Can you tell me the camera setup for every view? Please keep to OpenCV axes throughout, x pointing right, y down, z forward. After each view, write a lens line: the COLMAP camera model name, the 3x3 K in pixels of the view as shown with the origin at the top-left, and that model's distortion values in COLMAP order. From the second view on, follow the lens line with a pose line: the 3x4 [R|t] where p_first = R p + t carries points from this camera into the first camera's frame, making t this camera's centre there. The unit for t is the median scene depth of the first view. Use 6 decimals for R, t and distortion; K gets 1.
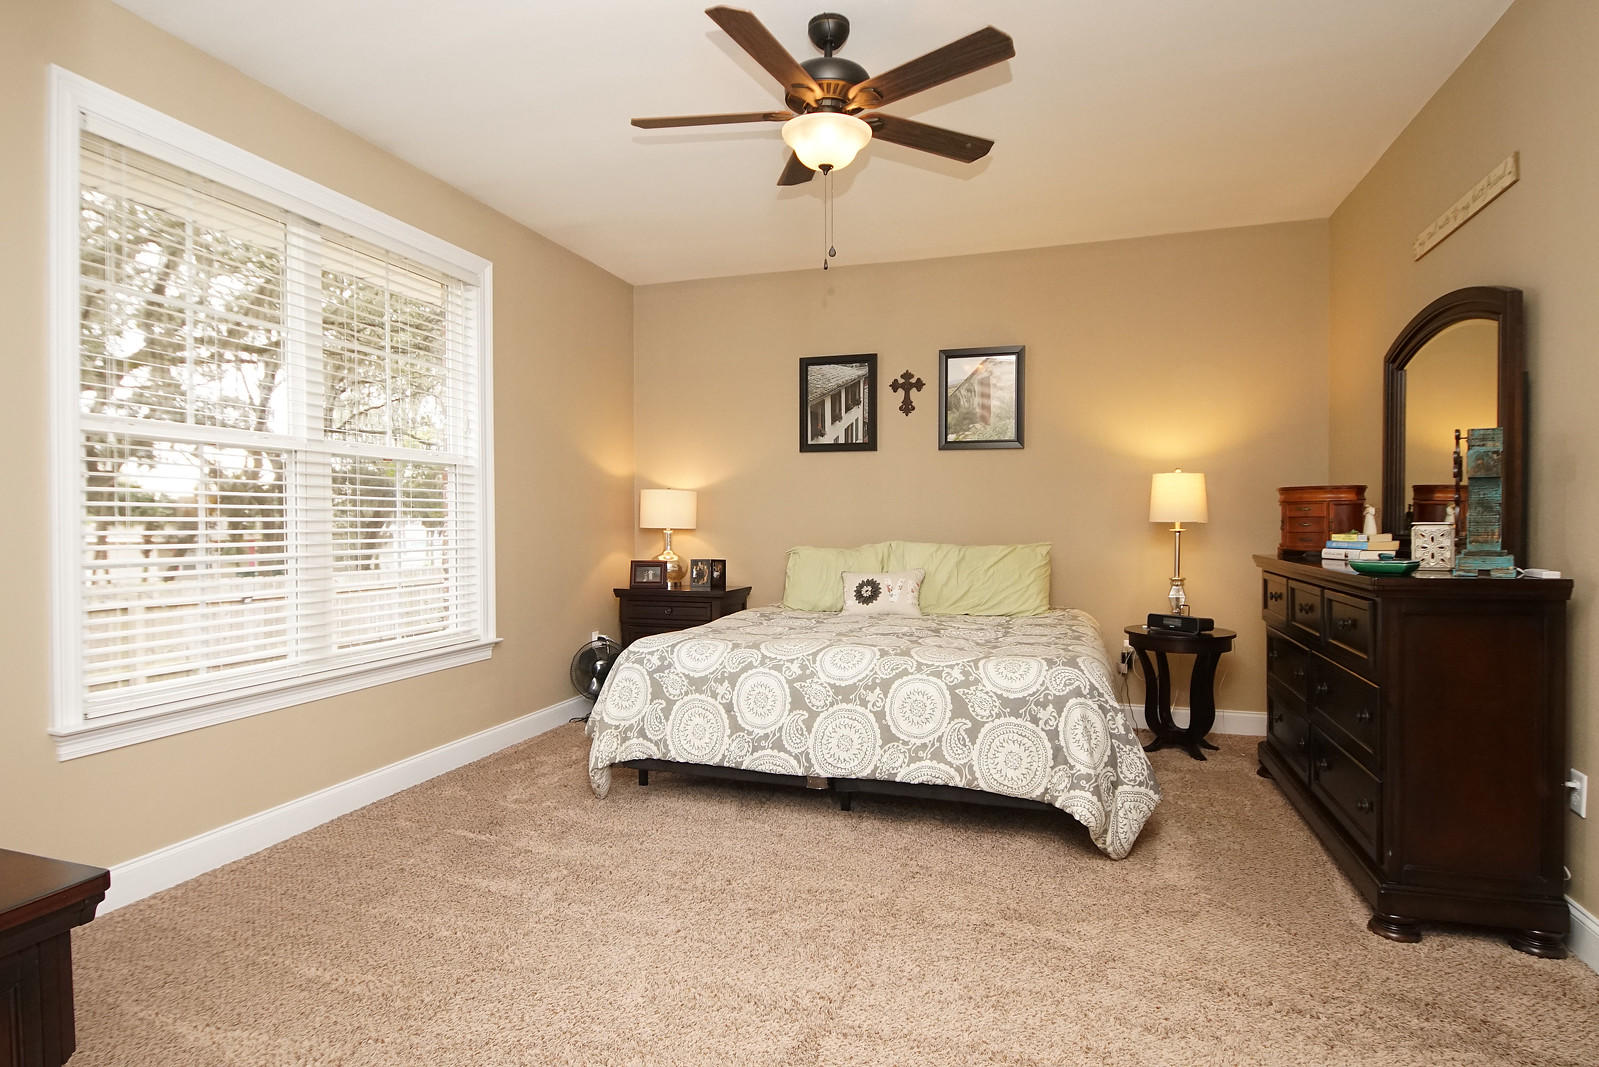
lens RADIAL K [[854.3, 0, 792.8], [0, 854.3, 532.1], [0, 0, 1]] dist [0.034630, -0.032387]
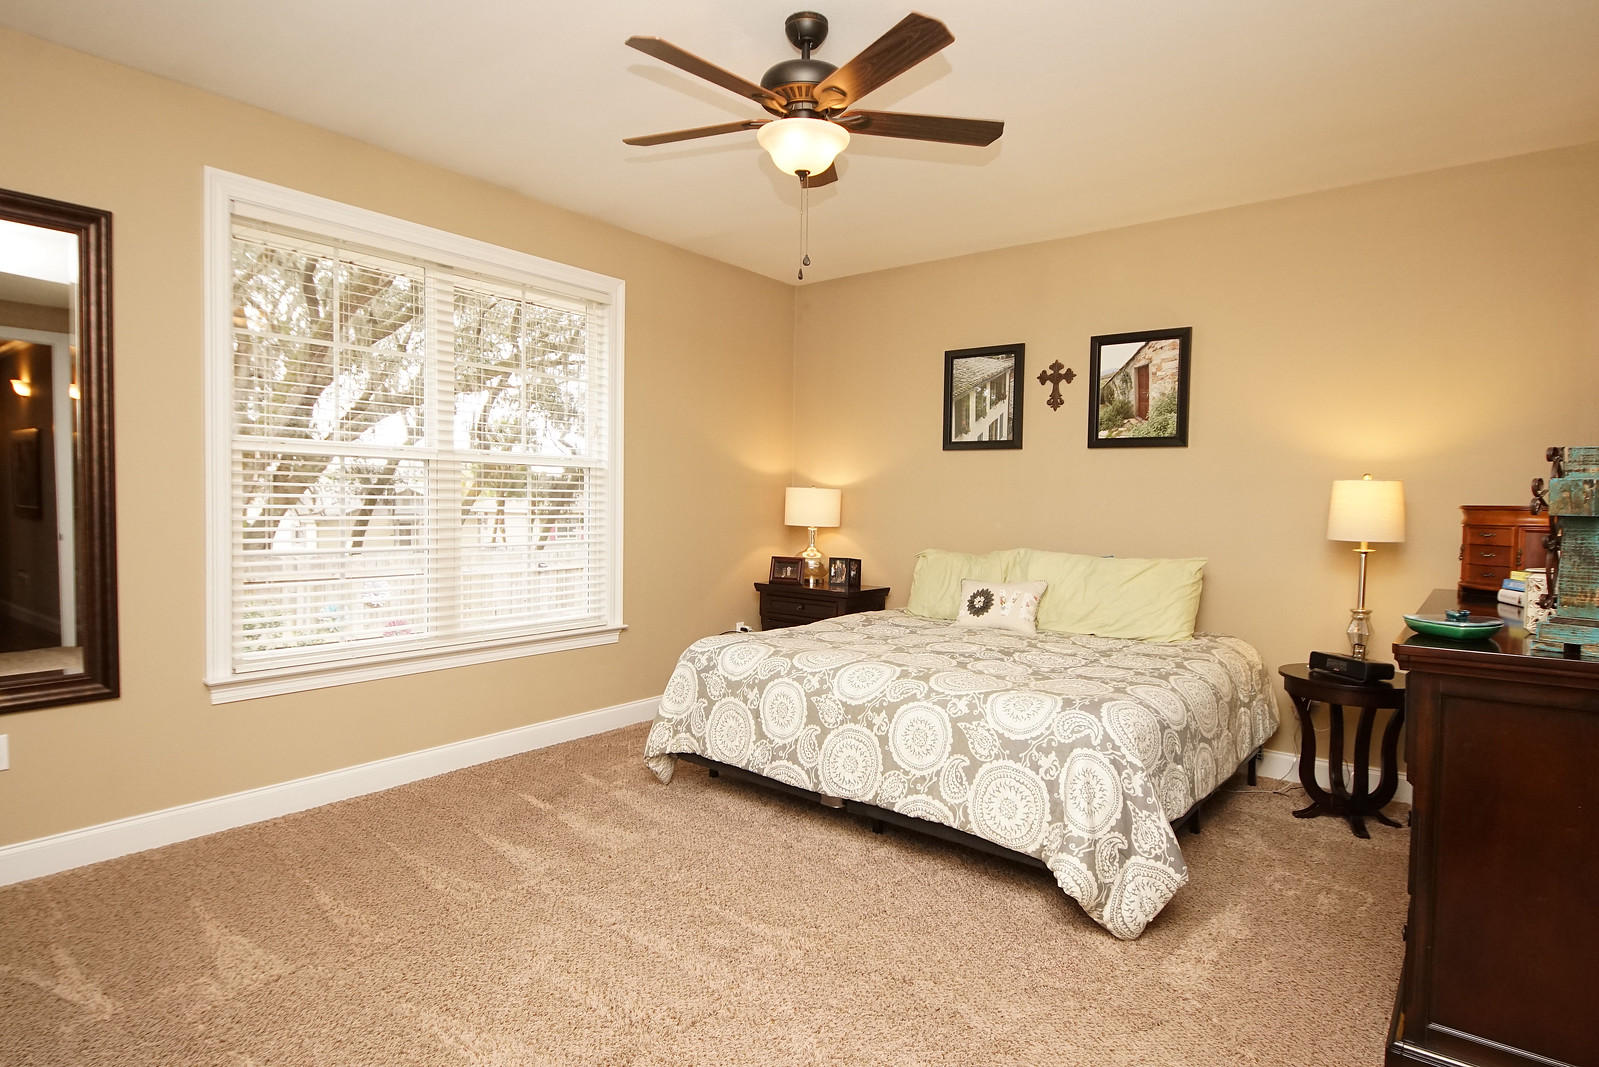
lens RADIAL K [[854.3, 0, 785.7], [0, 854.3, 534.2], [0, 0, 1]] dist [0.034630, -0.032387]
pose [[0.933340, 0.032548, -0.357515, 0.298131], [-0.024163, 0.999319, 0.027897, -0.035141], [0.358180, -0.017399, 0.933491, 0.066103]]
